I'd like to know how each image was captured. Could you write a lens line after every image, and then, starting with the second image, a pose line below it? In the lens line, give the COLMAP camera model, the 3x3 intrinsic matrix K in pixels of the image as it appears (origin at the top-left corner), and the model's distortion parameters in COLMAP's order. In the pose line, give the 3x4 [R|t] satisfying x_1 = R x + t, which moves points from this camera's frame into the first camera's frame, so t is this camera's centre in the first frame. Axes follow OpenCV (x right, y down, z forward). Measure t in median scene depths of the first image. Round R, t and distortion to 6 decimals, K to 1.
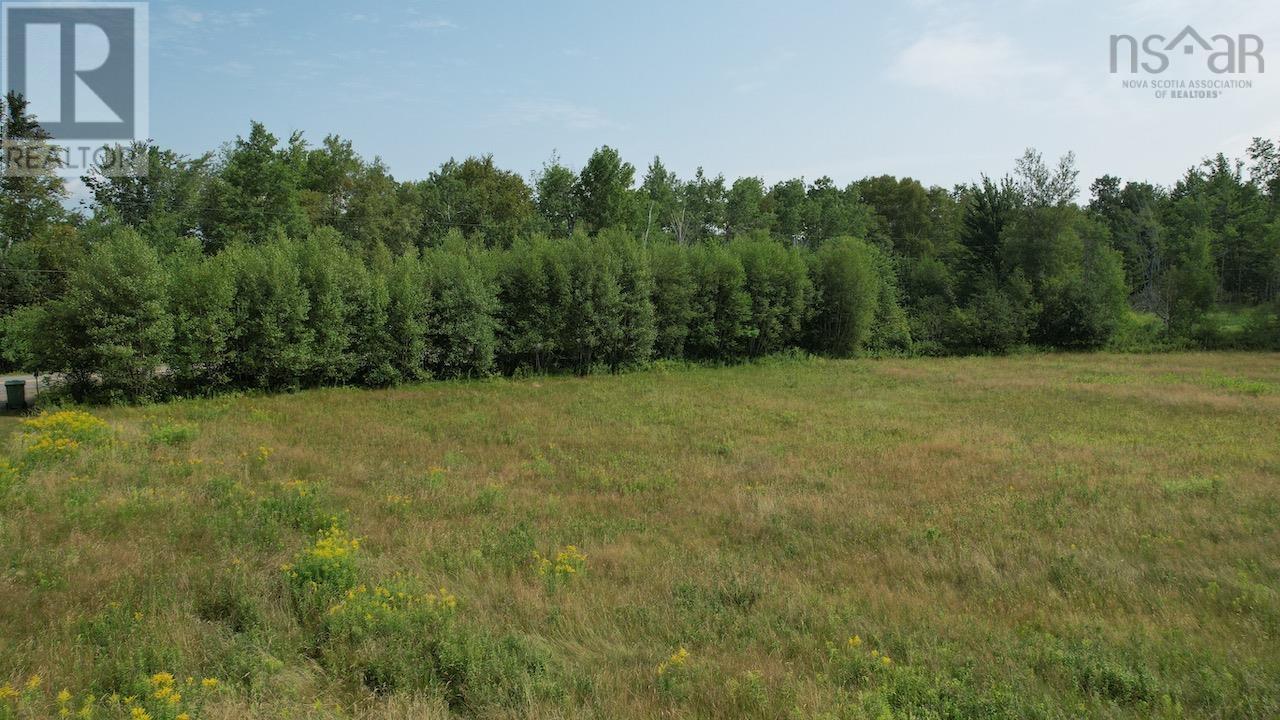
lens RADIAL K [[814.4, 0, 644.4], [0, 814.4, 364.0], [0, 0, 1]] dist [-0.083211, 0.075762]
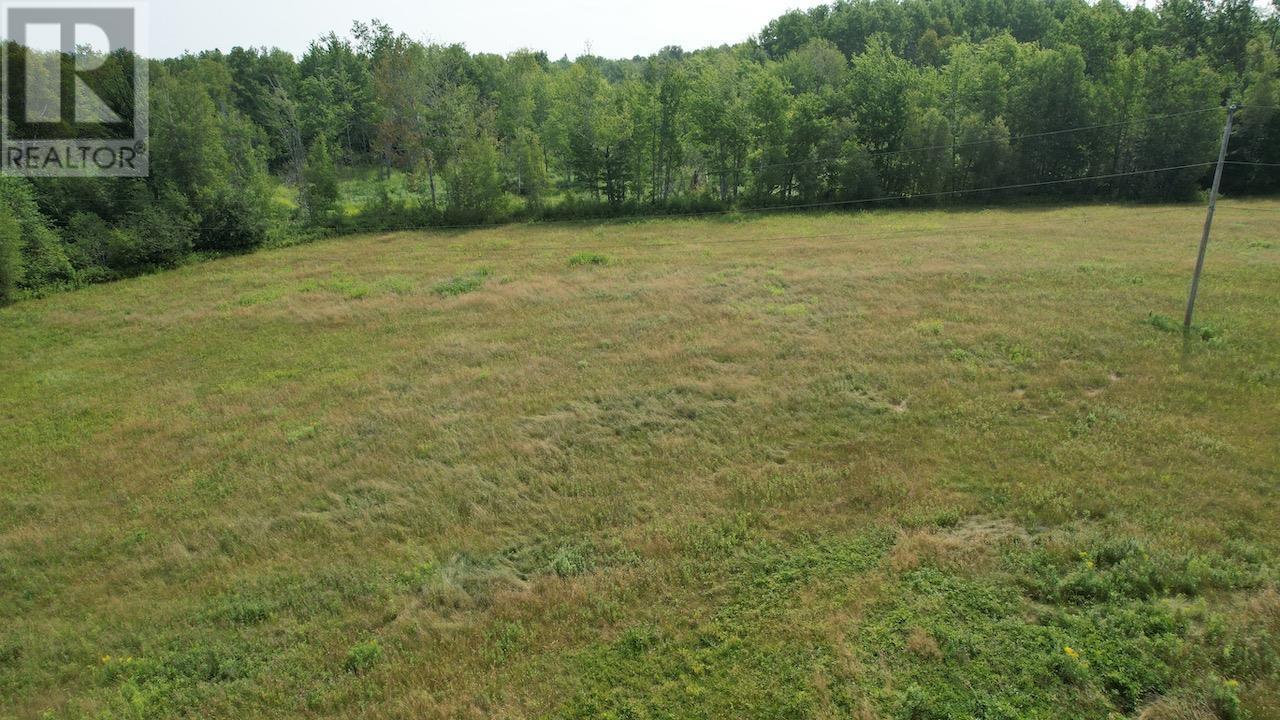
lens RADIAL K [[814.4, 0, 644.4], [0, 814.4, 364.0], [0, 0, 1]] dist [-0.083211, 0.075762]
pose [[0.590185, -0.264277, 0.762784, -0.041940], [0.095434, 0.961111, 0.259150, -0.126510], [-0.801607, -0.080151, 0.592454, -0.191244]]
